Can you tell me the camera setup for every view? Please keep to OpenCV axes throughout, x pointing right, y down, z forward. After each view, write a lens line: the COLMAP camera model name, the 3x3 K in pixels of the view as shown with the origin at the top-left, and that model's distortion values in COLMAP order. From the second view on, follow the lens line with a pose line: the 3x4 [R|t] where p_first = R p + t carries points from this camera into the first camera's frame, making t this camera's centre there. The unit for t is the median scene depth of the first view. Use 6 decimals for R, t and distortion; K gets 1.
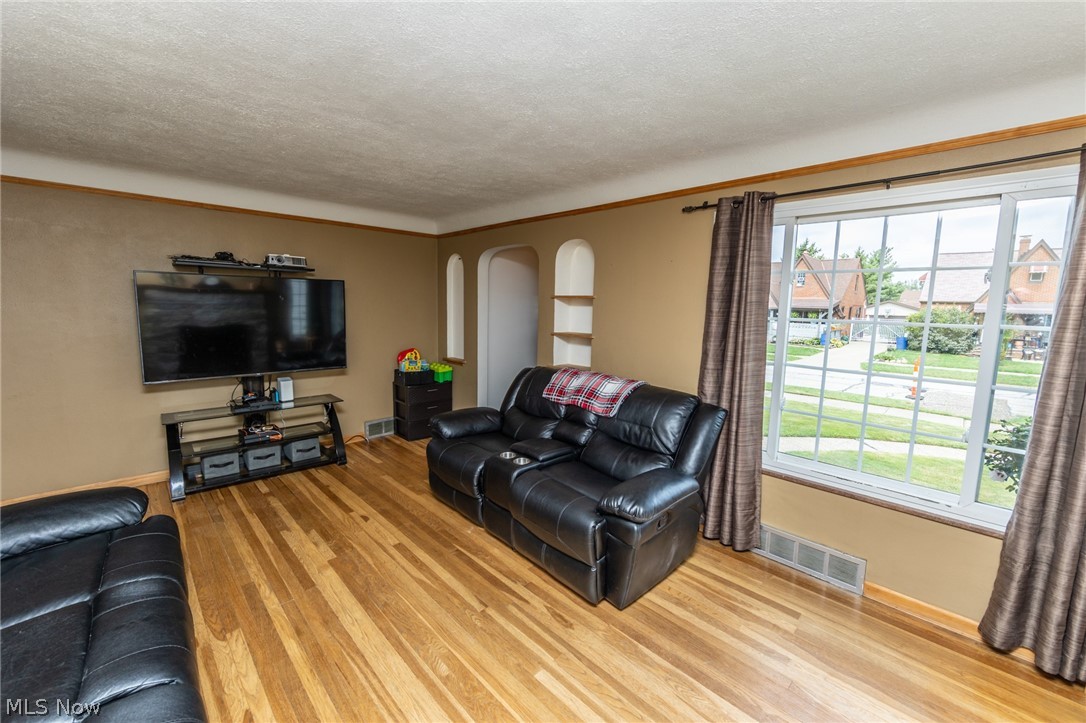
lens RADIAL K [[426.8, 0, 548.4], [0, 426.8, 357.0], [0, 0, 1]] dist [-0.000010, 0.000031]
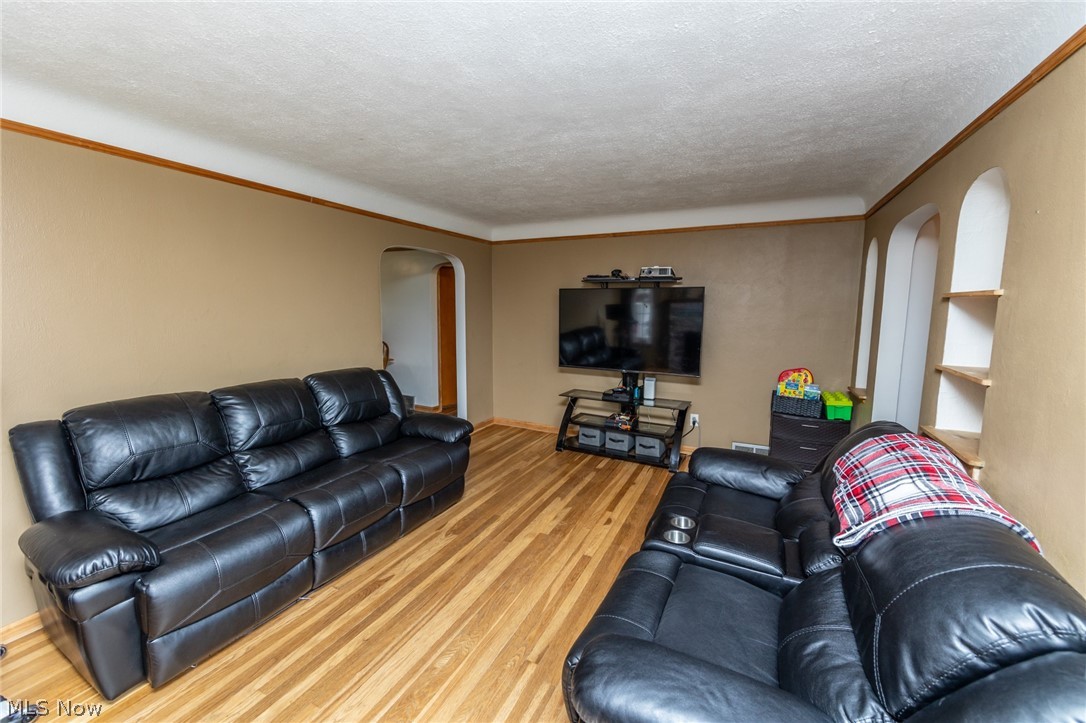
lens RADIAL K [[426.8, 0, 548.6], [0, 426.8, 359.4], [0, 0, 1]] dist [-0.000010, 0.000031]
pose [[0.329120, 0.102282, -0.938732, 0.389586], [-0.119634, 0.990622, 0.065992, -0.048024], [0.936679, 0.090585, 0.338270, 0.439922]]
